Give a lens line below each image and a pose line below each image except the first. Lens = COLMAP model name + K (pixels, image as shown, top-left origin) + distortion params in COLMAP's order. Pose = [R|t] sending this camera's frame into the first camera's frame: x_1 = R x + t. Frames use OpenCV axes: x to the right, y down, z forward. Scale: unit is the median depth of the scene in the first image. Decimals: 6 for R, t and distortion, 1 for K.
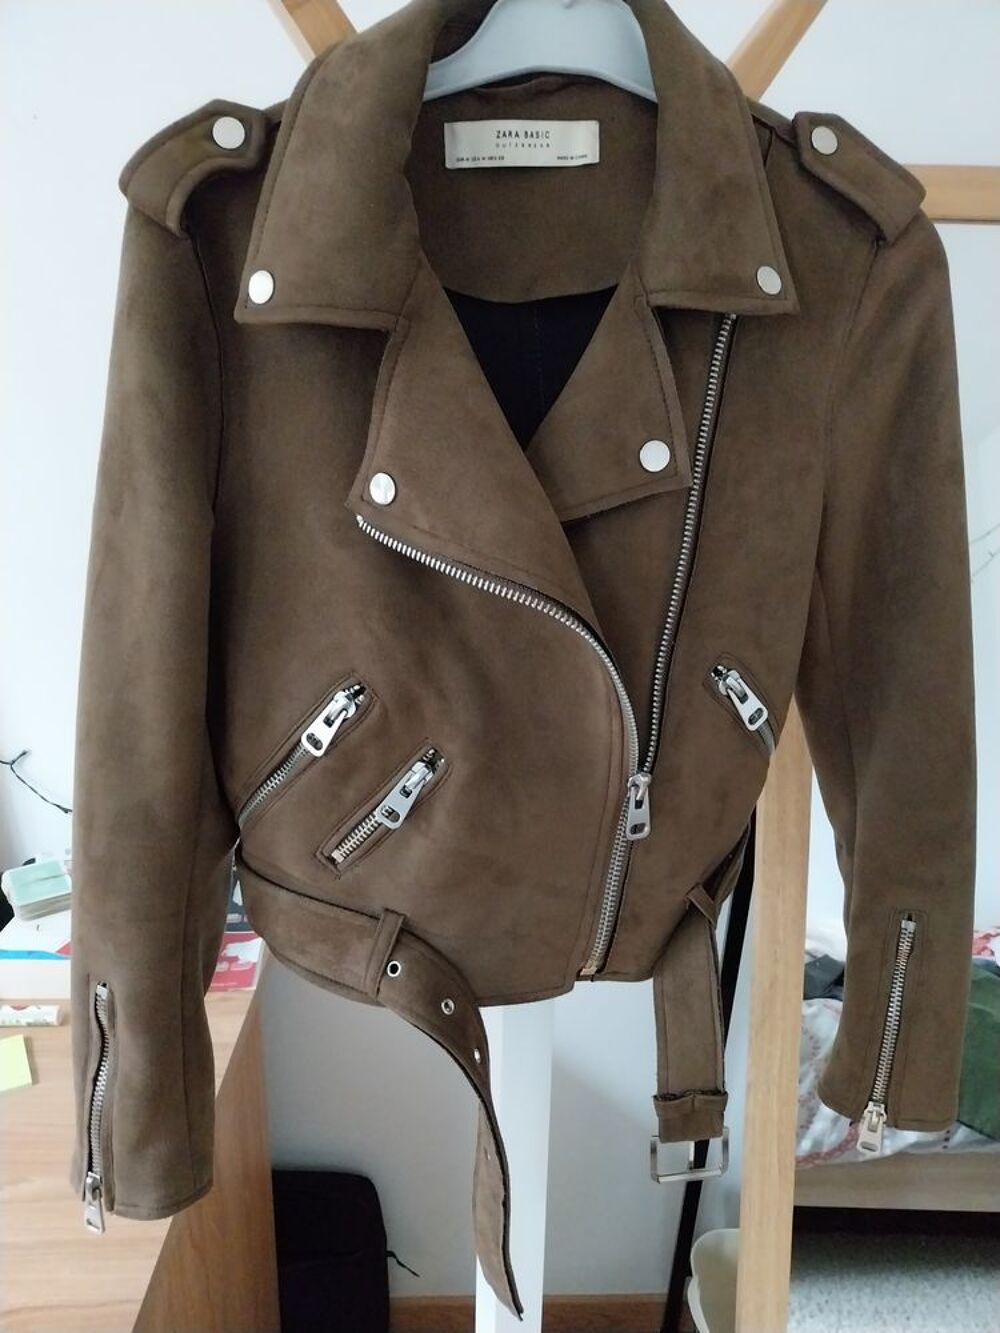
lens RADIAL K [[832.8, 0, 431.3], [0, 832.8, 667.4], [0, 0, 1]] dist [0.039938, -0.036254]
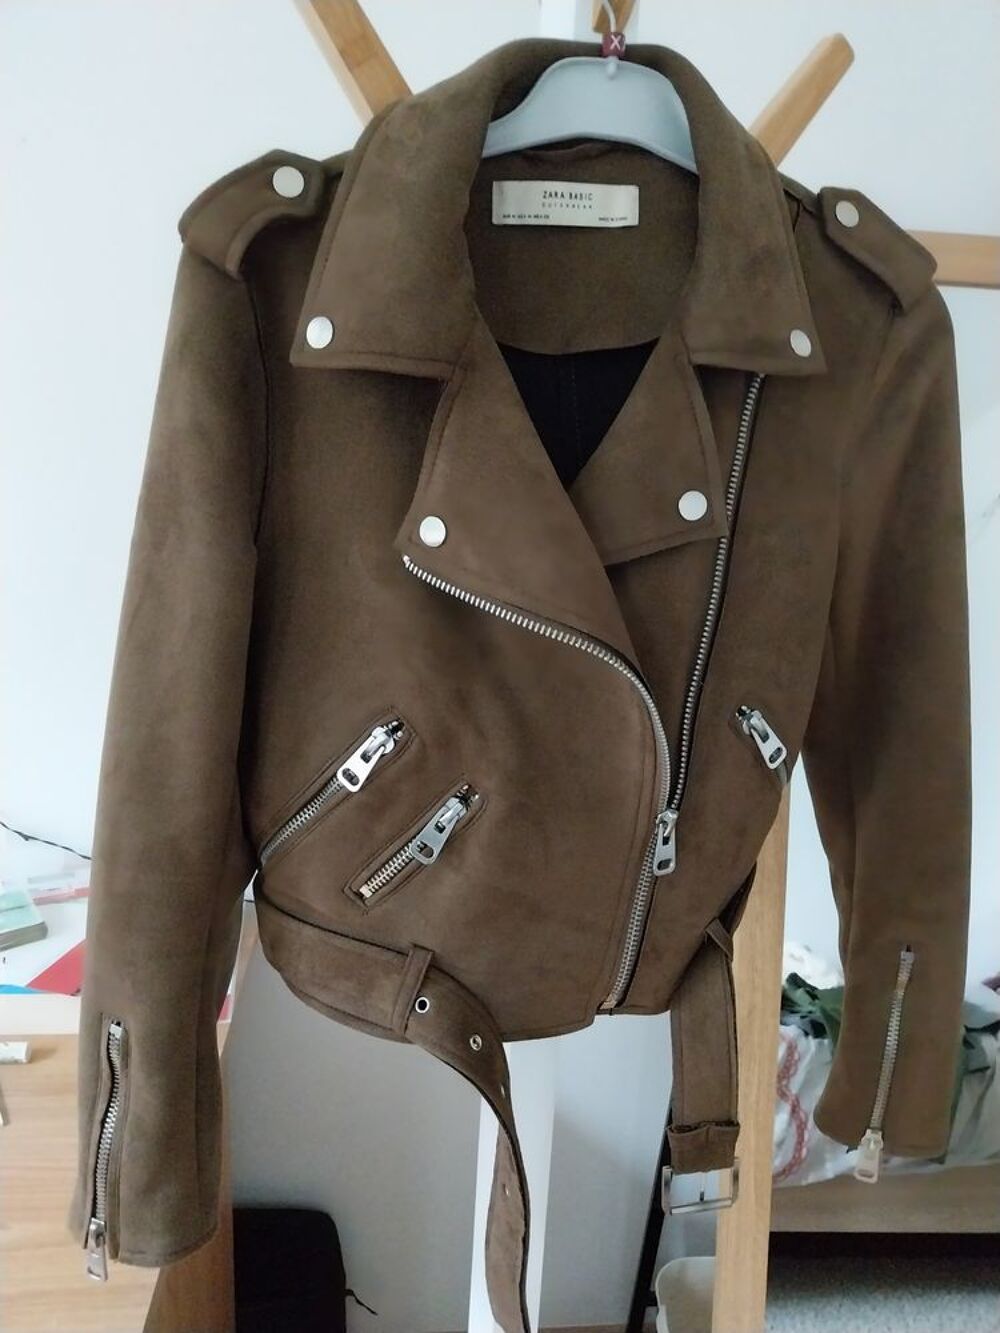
lens RADIAL K [[832.8, 0, 431.3], [0, 832.8, 667.4], [0, 0, 1]] dist [0.039938, -0.036254]
pose [[0.998103, 0.013874, 0.059982, -0.104323], [-0.012191, 0.999524, -0.028325, -0.015857], [-0.060347, 0.027540, 0.997798, -0.012536]]
